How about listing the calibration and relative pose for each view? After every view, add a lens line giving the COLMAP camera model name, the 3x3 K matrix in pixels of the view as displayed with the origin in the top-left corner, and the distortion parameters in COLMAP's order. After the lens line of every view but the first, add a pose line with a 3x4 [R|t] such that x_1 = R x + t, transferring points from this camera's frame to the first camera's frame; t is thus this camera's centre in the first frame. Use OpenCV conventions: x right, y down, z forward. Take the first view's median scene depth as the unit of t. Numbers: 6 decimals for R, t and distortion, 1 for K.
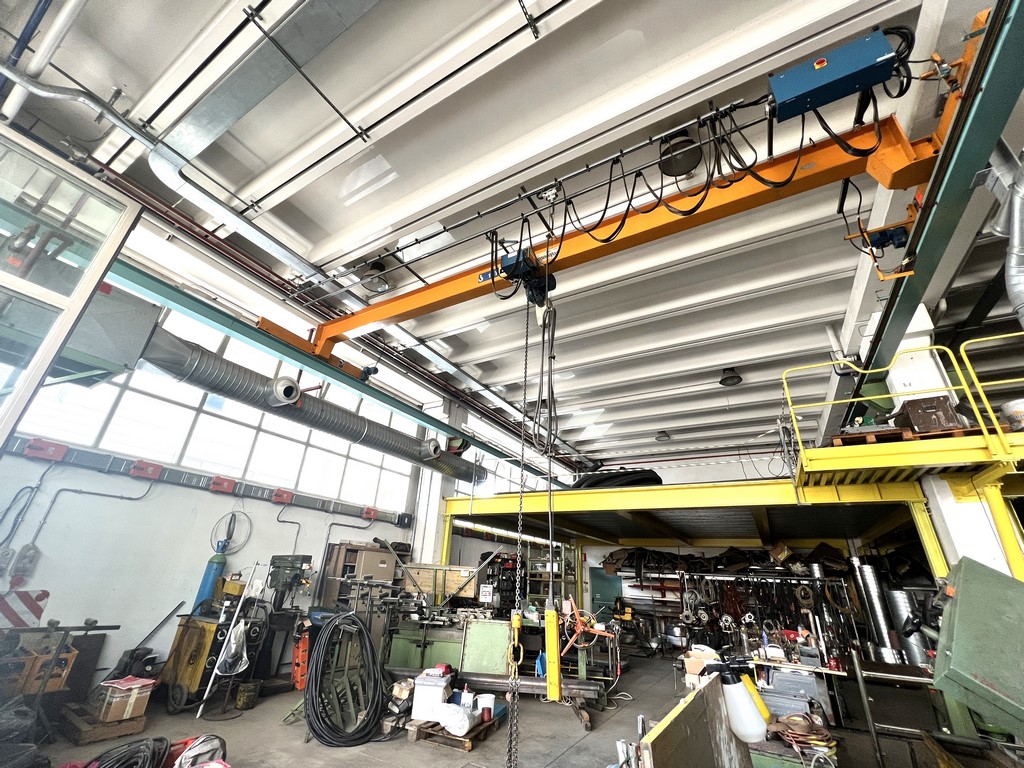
lens RADIAL K [[418.9, 0, 510.9], [0, 418.9, 378.8], [0, 0, 1]] dist [-0.002194, 0.000312]
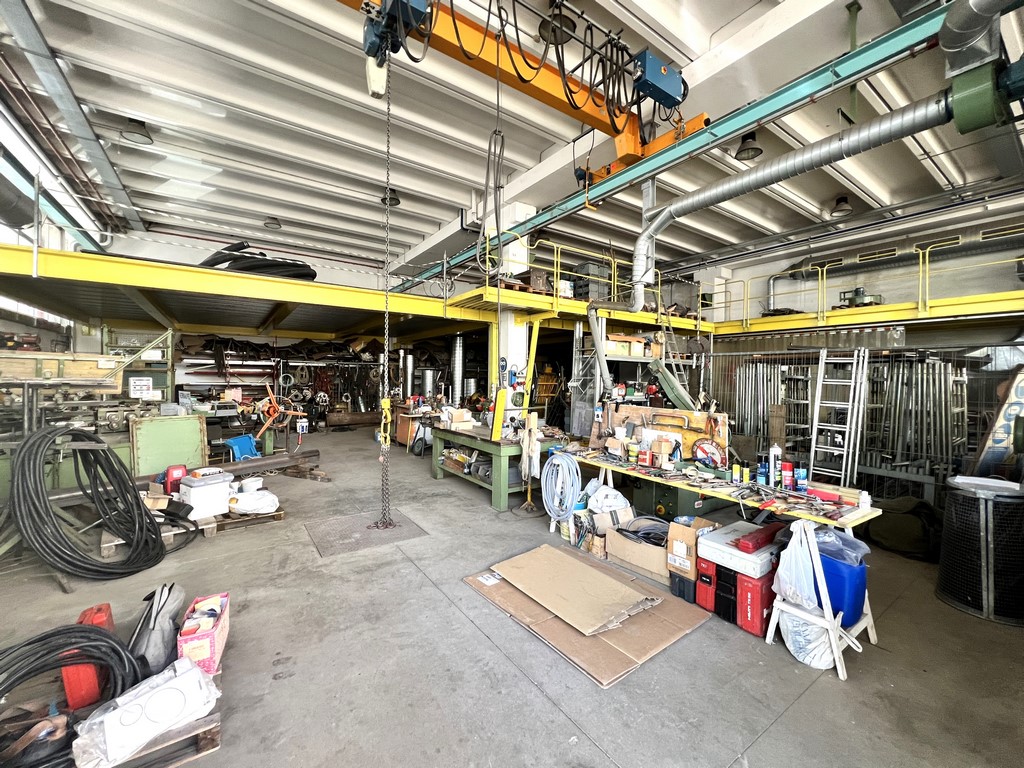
lens RADIAL K [[418.9, 0, 509.7], [0, 418.9, 382.0], [0, 0, 1]] dist [-0.002194, 0.000312]
pose [[0.426279, -0.052344, 0.903076, -0.355093], [-0.381108, 0.895008, 0.231771, 0.055231], [-0.820392, -0.442969, 0.361575, 0.138369]]
